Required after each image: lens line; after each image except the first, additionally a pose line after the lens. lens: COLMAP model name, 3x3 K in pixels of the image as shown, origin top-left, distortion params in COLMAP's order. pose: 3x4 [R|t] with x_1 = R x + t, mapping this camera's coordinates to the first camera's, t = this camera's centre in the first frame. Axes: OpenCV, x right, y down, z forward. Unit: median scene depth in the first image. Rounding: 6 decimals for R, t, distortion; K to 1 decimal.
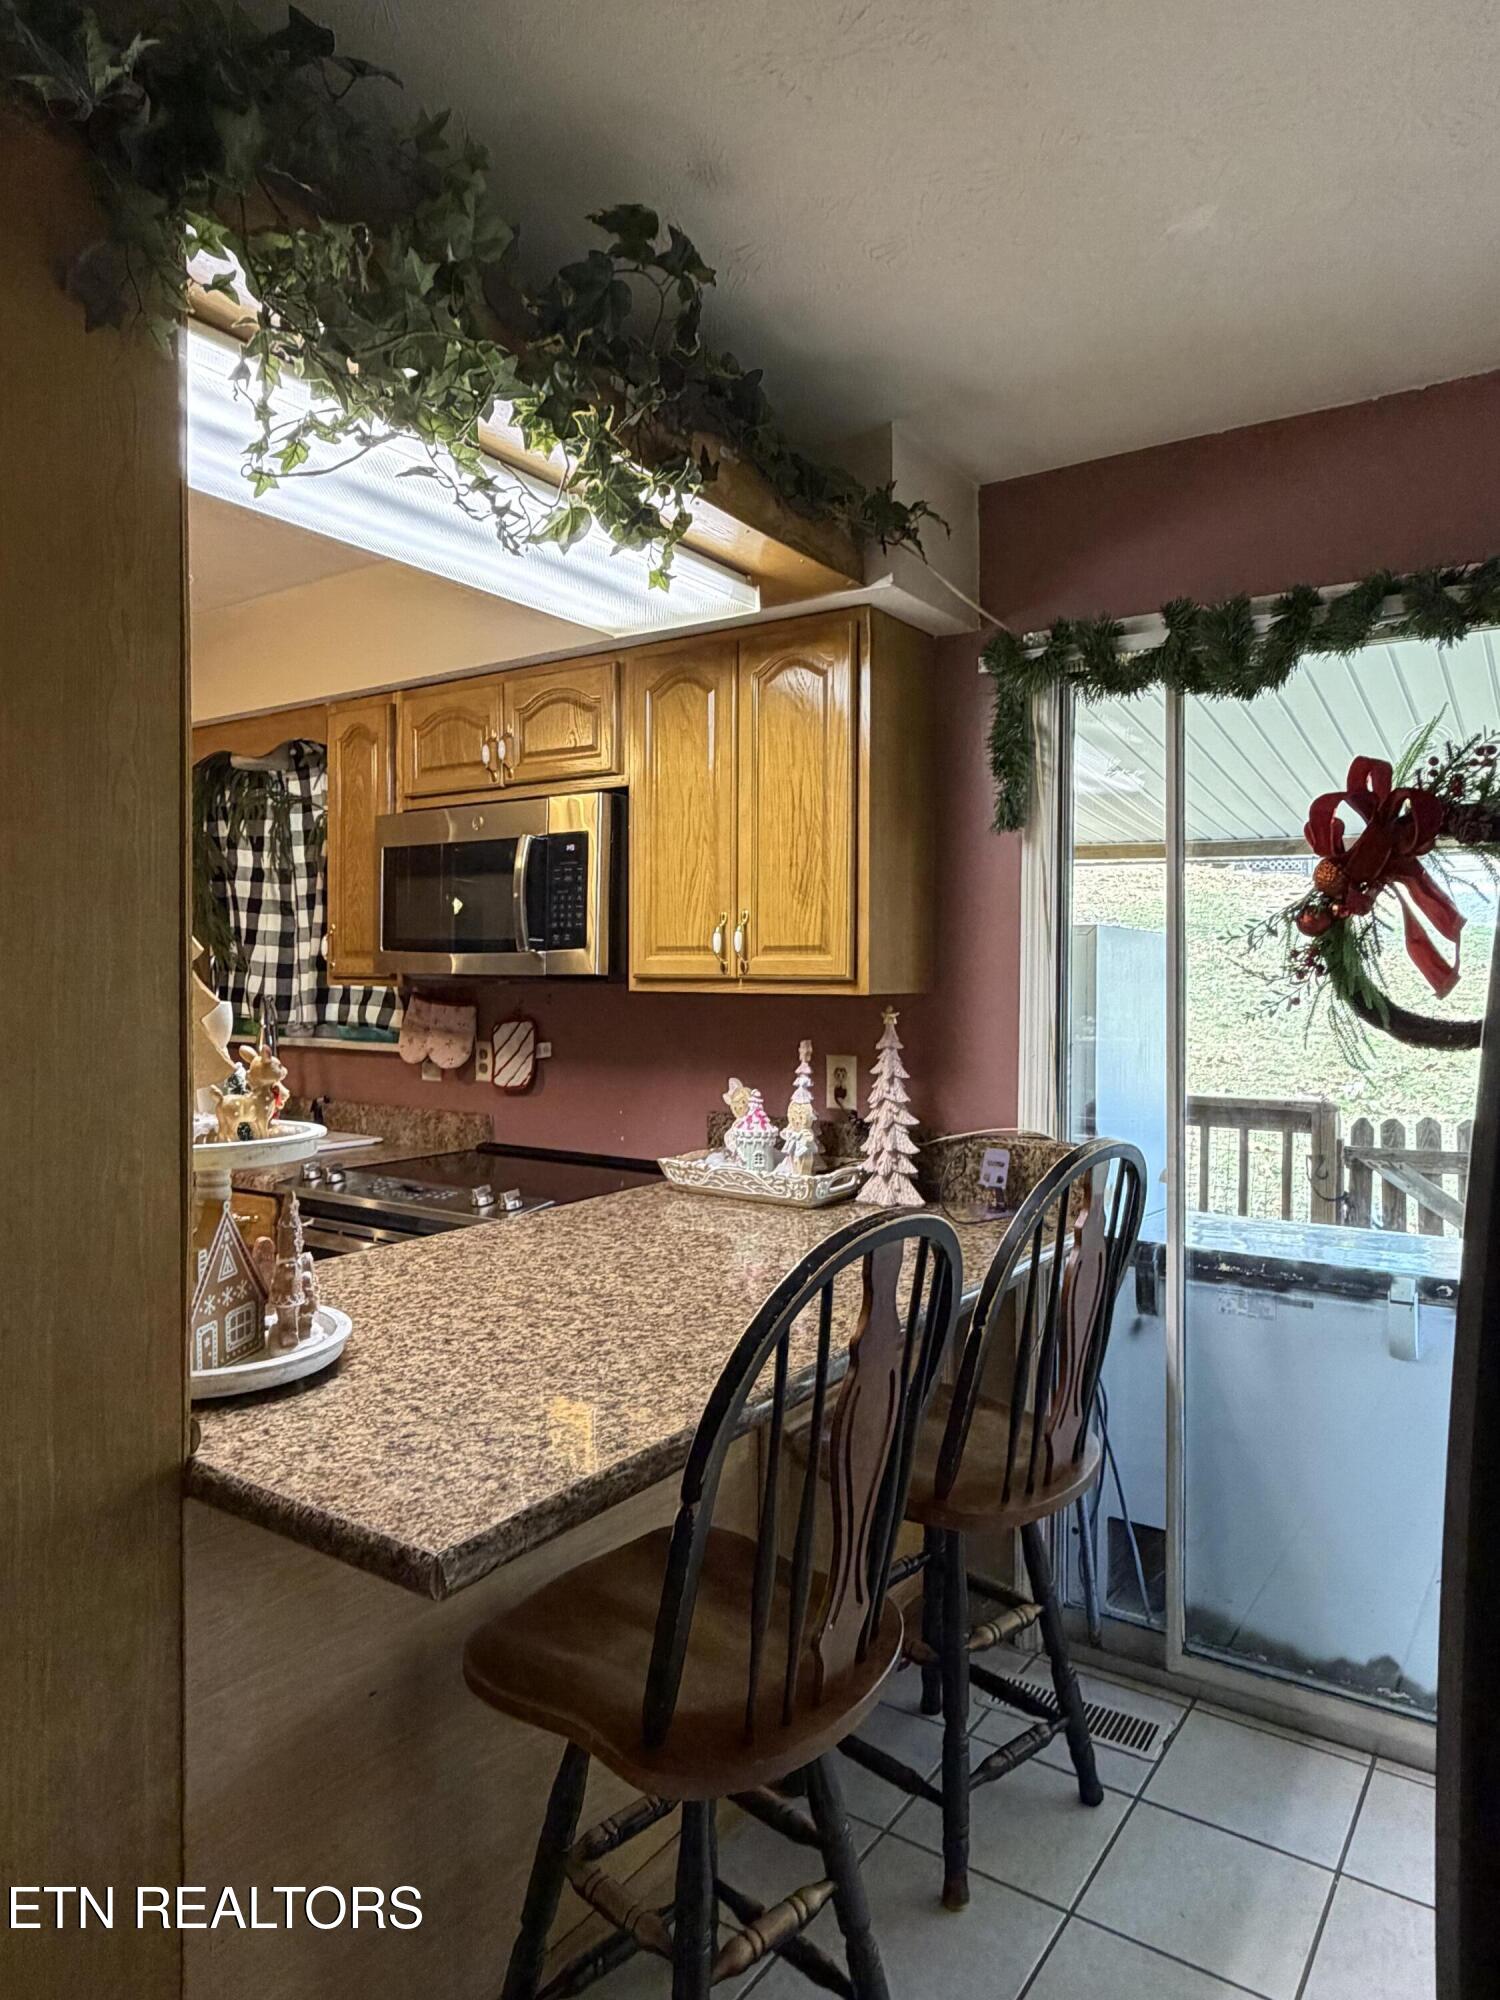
lens RADIAL K [[1269.5, 0, 749.2], [0, 1269.5, 992.8], [0, 0, 1]] dist [0.005152, 0.002086]
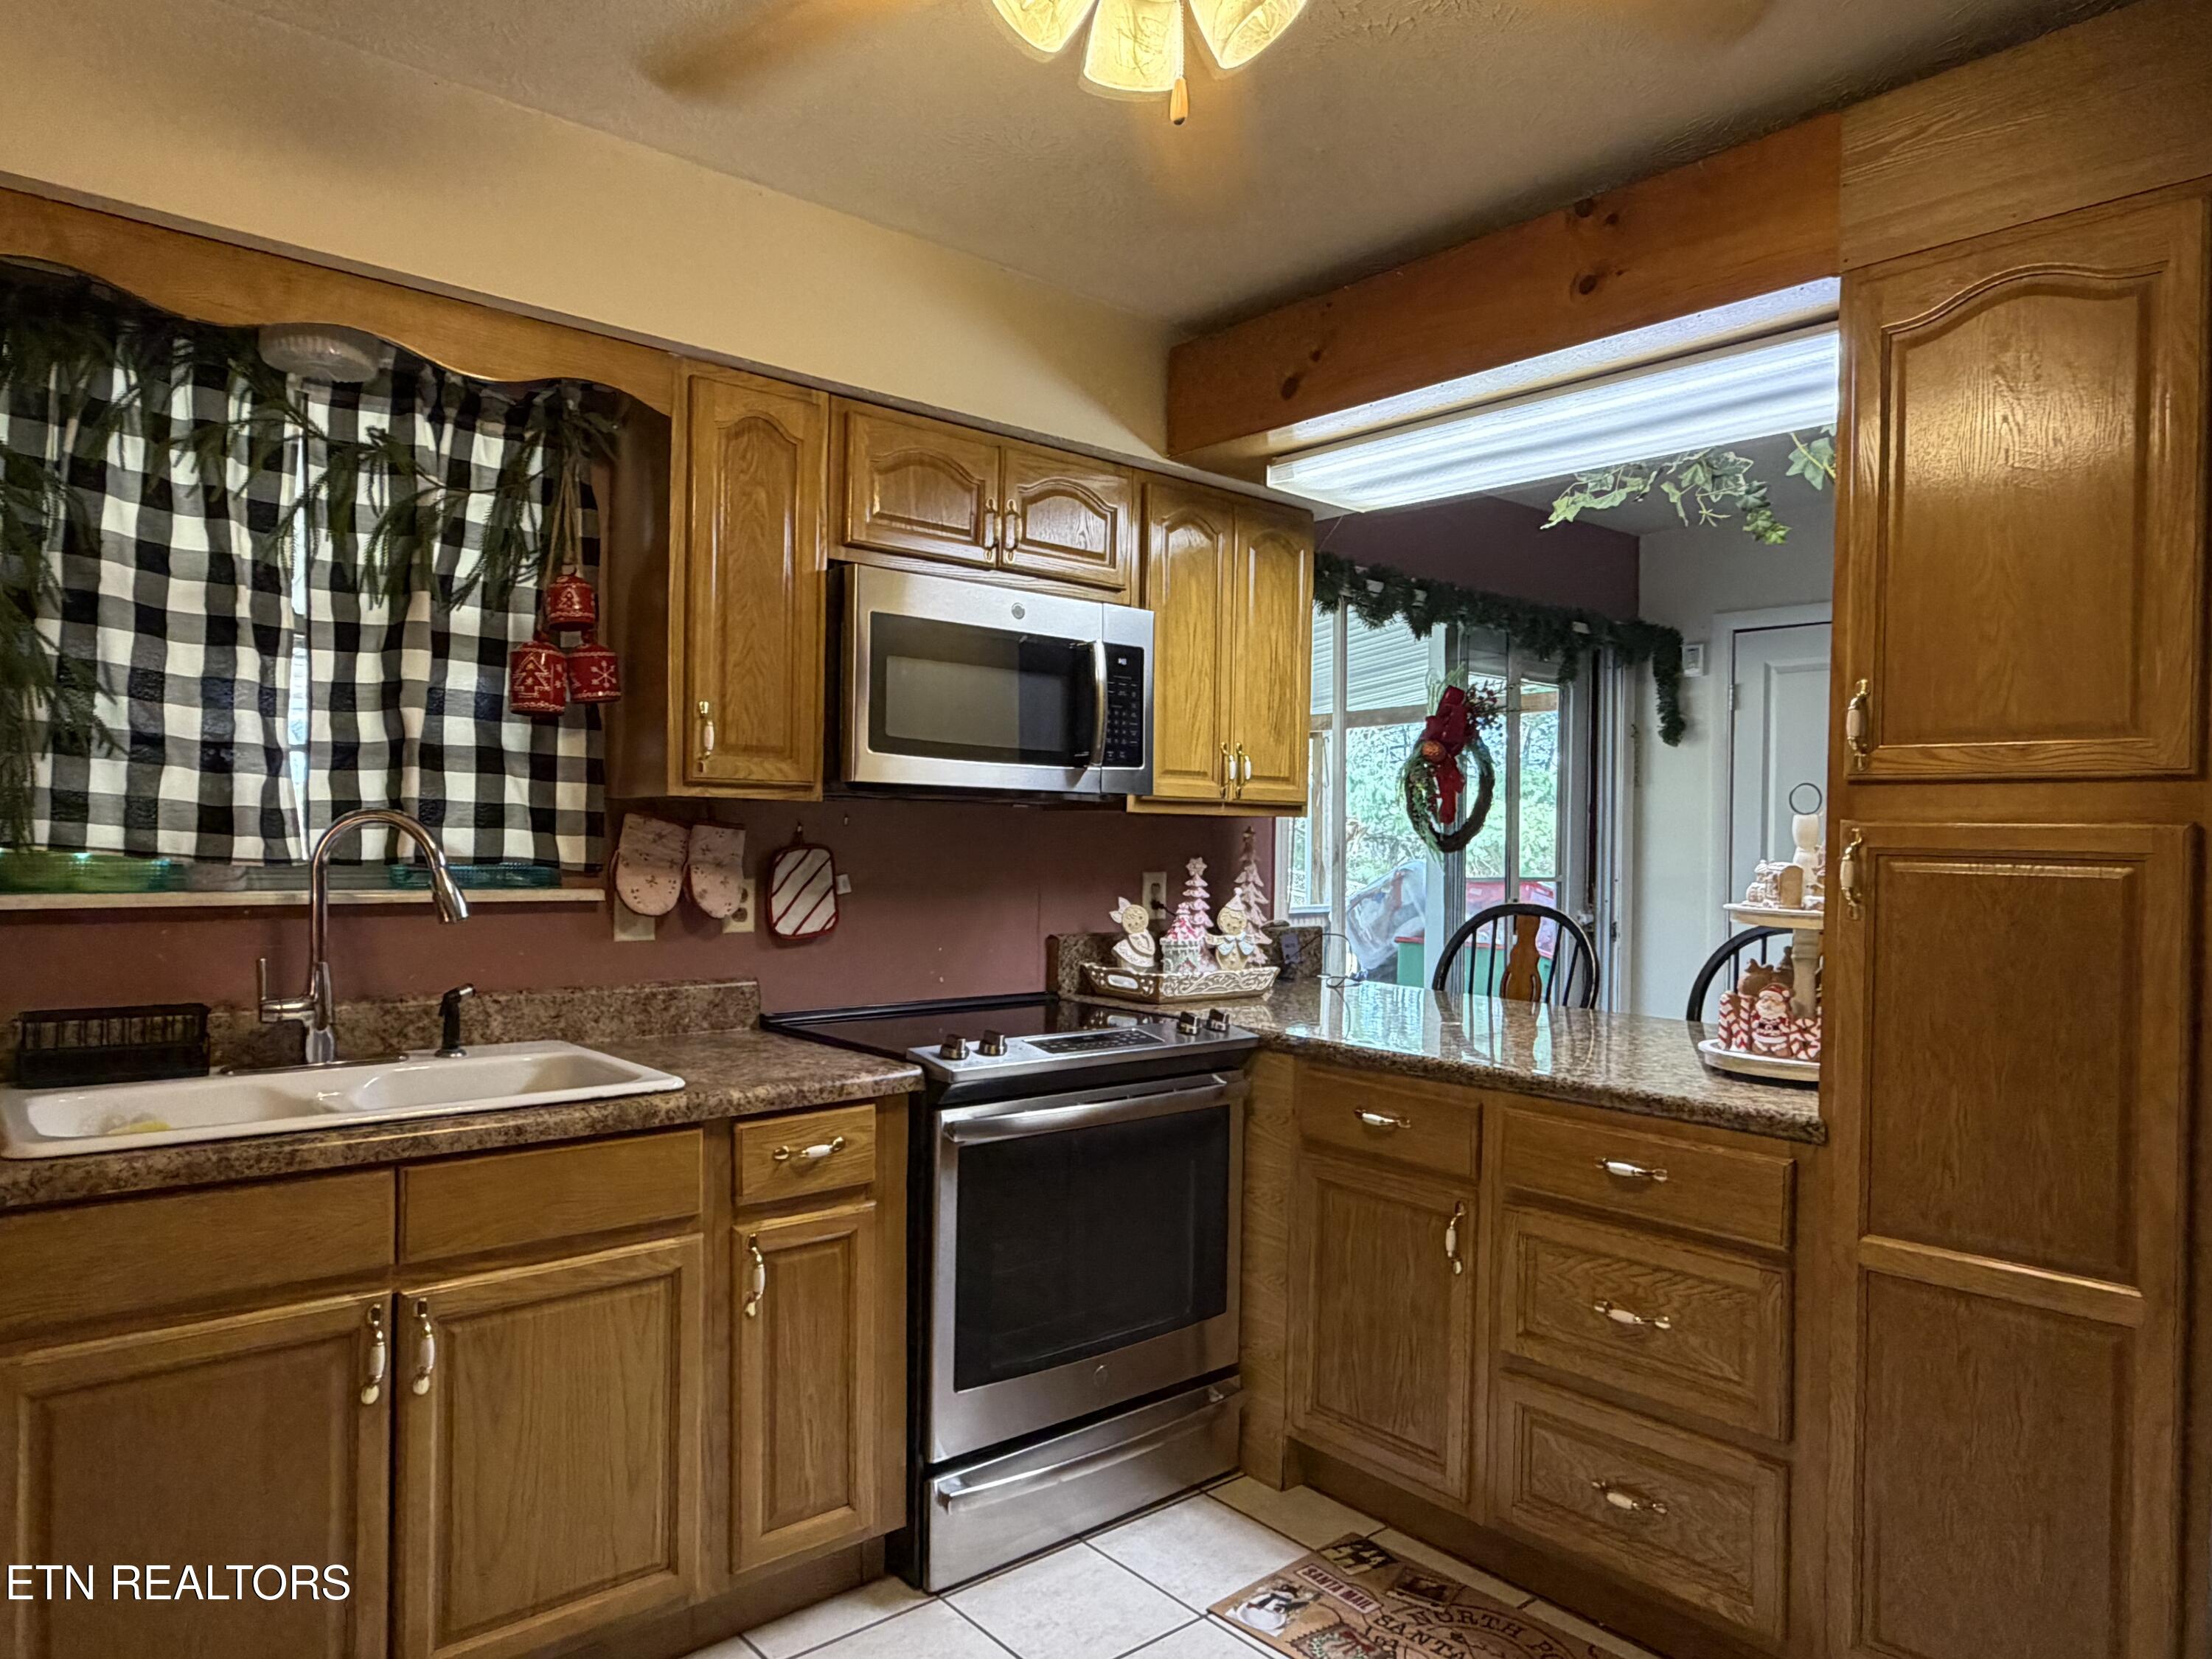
lens RADIAL K [[1404.0, 0, 1094.6], [0, 1404.0, 833.6], [0, 0, 1]] dist [0.005152, 0.002086]
pose [[0.251759, 0.002688, 0.967786, -0.968046], [-0.000604, 0.999996, -0.002620, 0.015550], [-0.967790, 0.000076, 0.251760, 0.621065]]
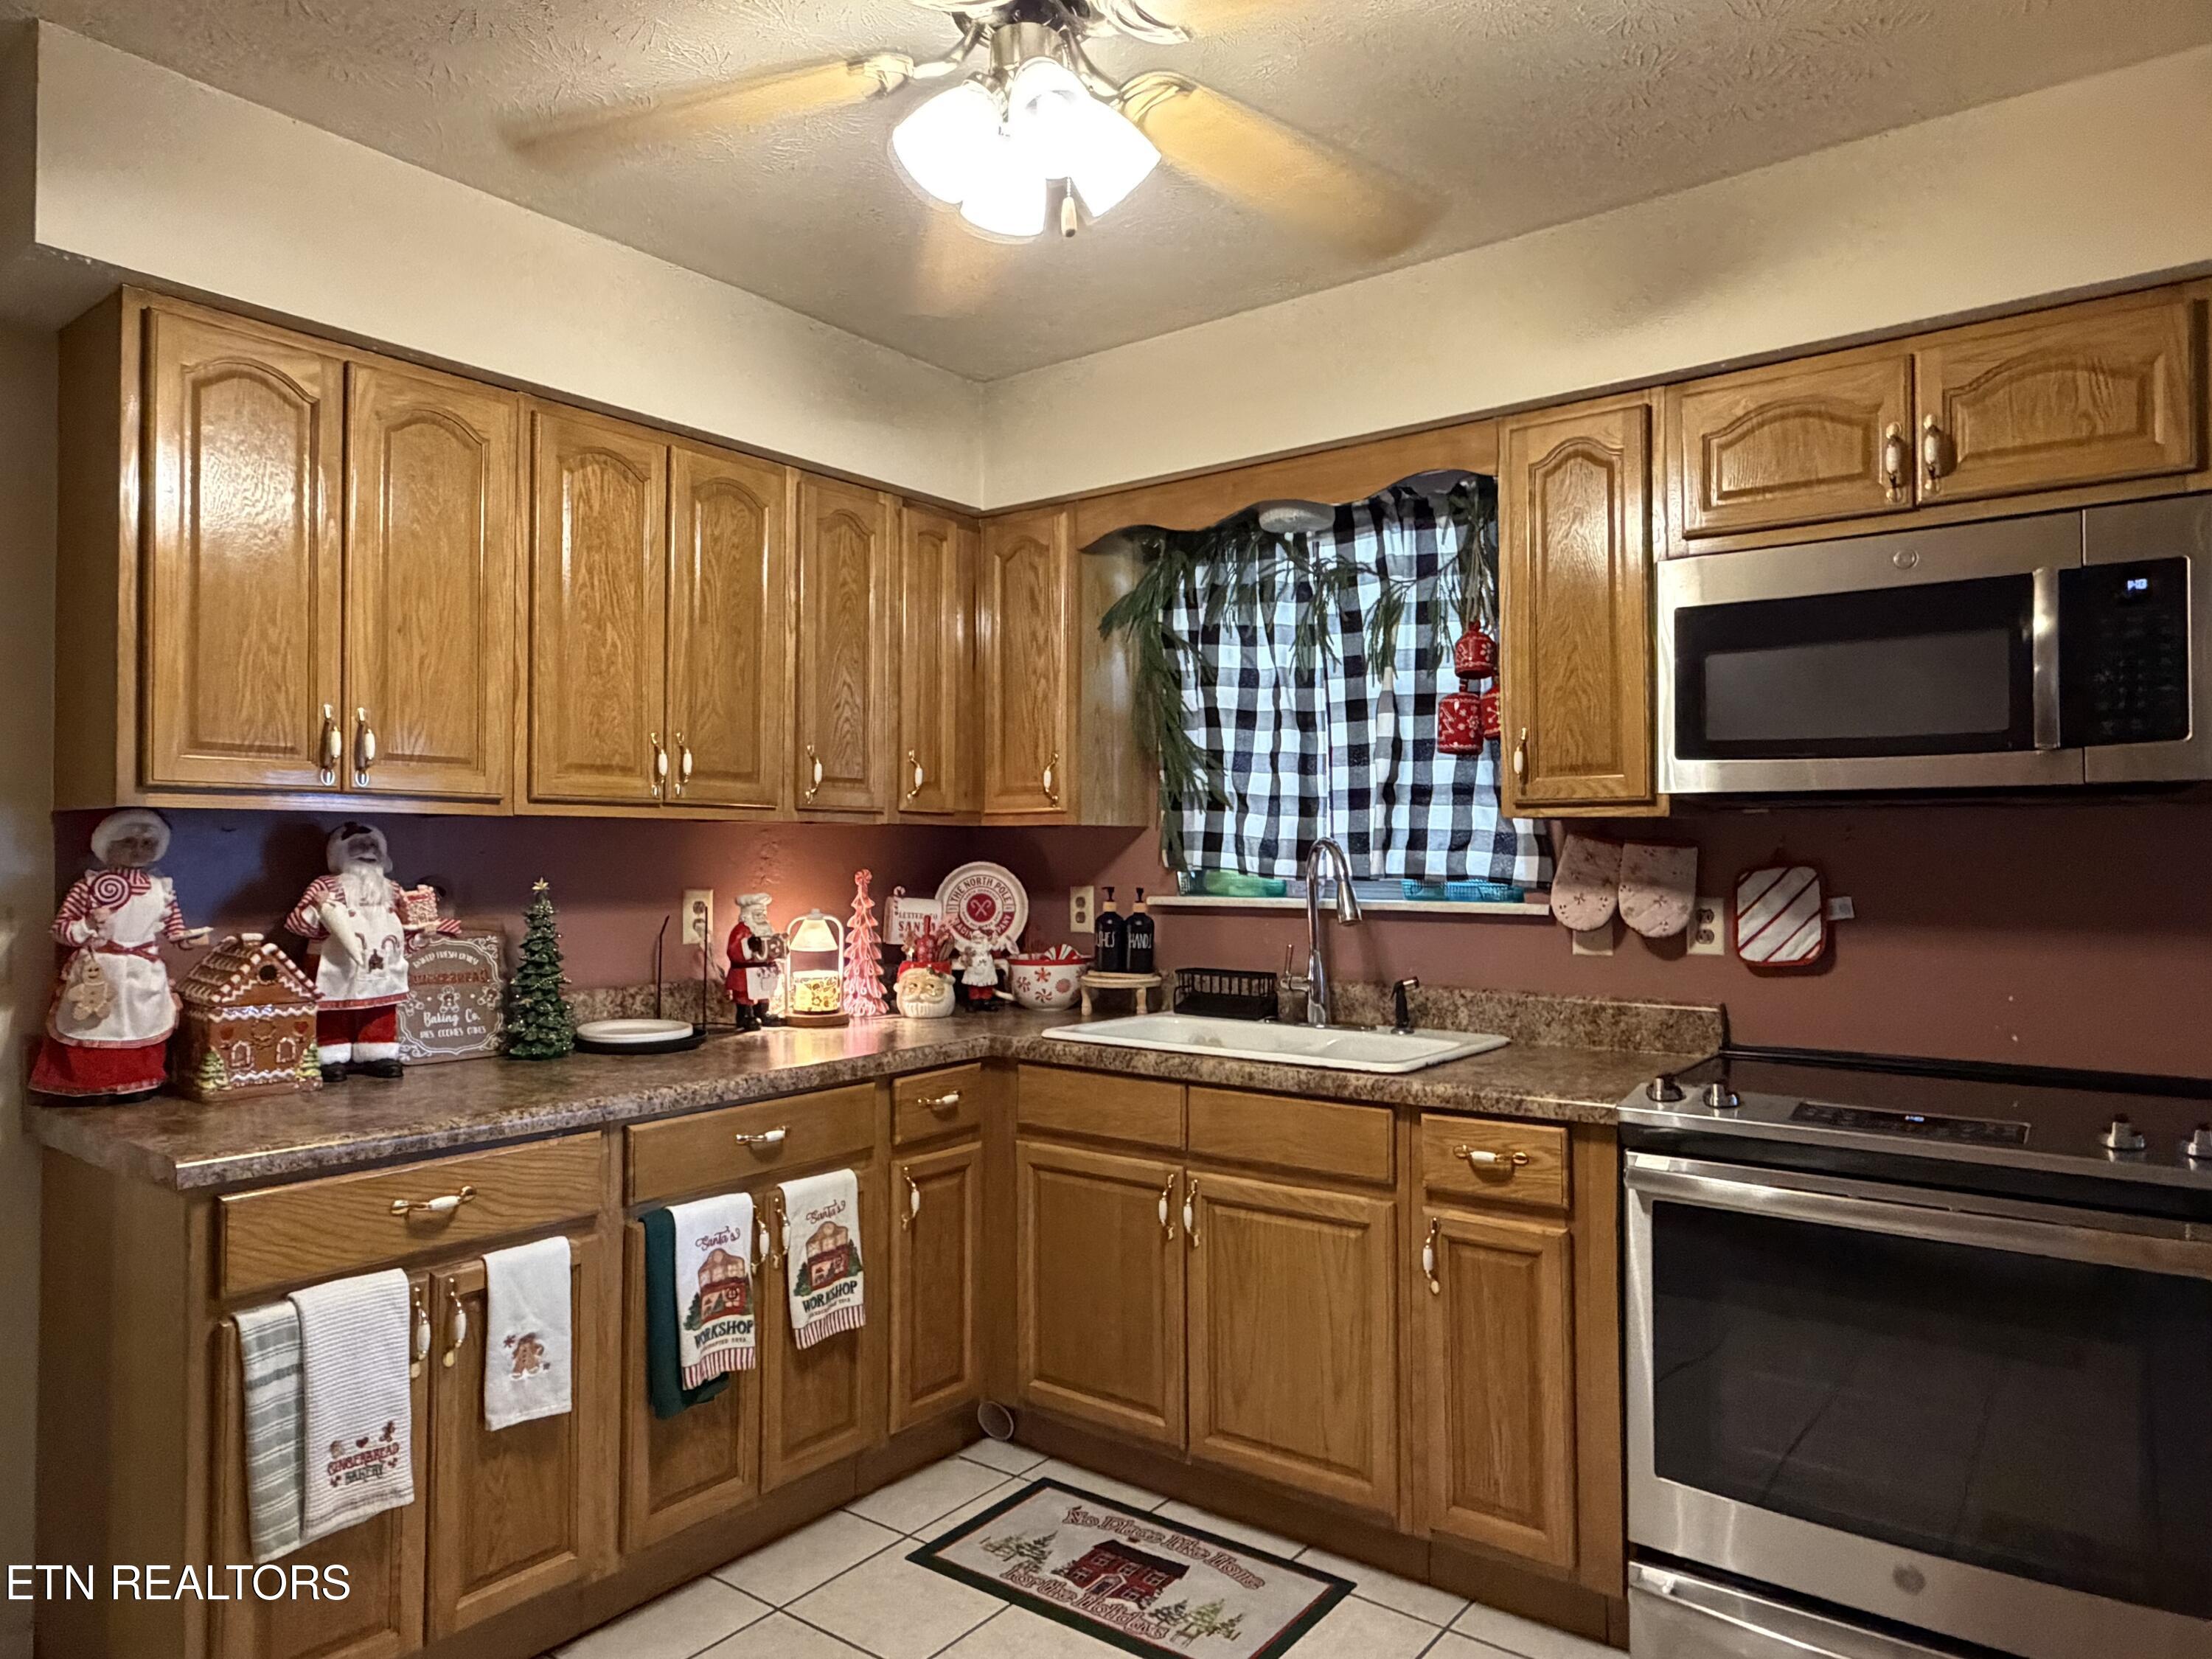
lens RADIAL K [[1404.0, 0, 1093.5], [0, 1404.0, 833.6], [0, 0, 1]] dist [0.005152, 0.002086]
pose [[0.999050, -0.007097, -0.043004, -0.527557], [0.005843, 0.999556, -0.029215, 0.024564], [0.043193, 0.028936, 0.998648, 0.222316]]
